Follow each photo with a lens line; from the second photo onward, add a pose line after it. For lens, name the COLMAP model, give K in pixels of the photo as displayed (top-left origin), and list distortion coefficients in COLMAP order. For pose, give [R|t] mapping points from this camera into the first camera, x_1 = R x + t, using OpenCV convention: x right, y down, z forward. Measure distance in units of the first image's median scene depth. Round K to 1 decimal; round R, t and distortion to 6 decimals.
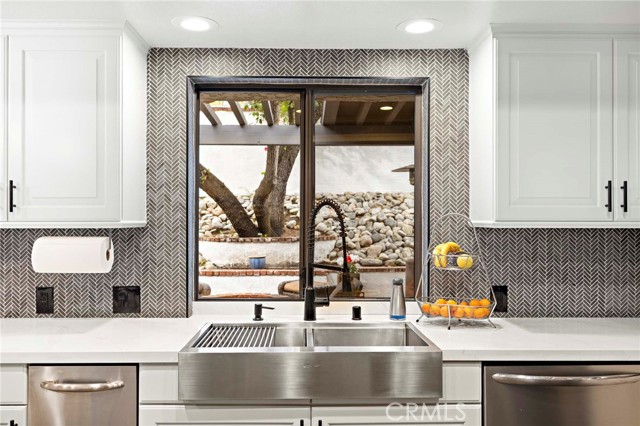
lens RADIAL K [[533.8, 0, 321.6], [0, 533.8, 218.9], [0, 0, 1]] dist [-0.002003, -0.007097]
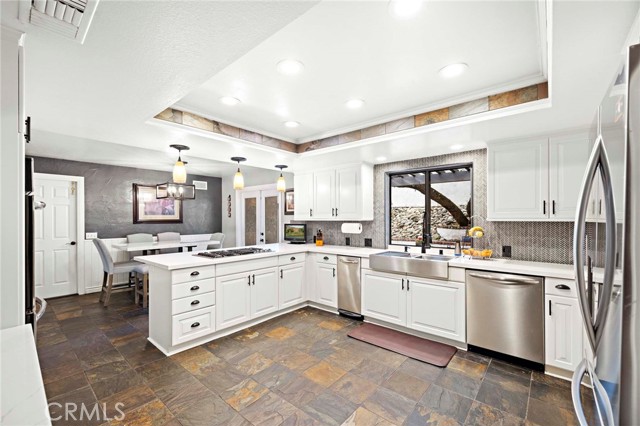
lens RADIAL K [[273.0, 0, 312.9], [0, 273.0, 217.7], [0, 0, 1]] dist [-0.003225, -0.000742]
pose [[0.732793, -0.004534, -0.680436, 0.529398], [0.005356, 0.999985, -0.000896, -0.001949], [0.680430, -0.002988, 0.732807, -0.463211]]
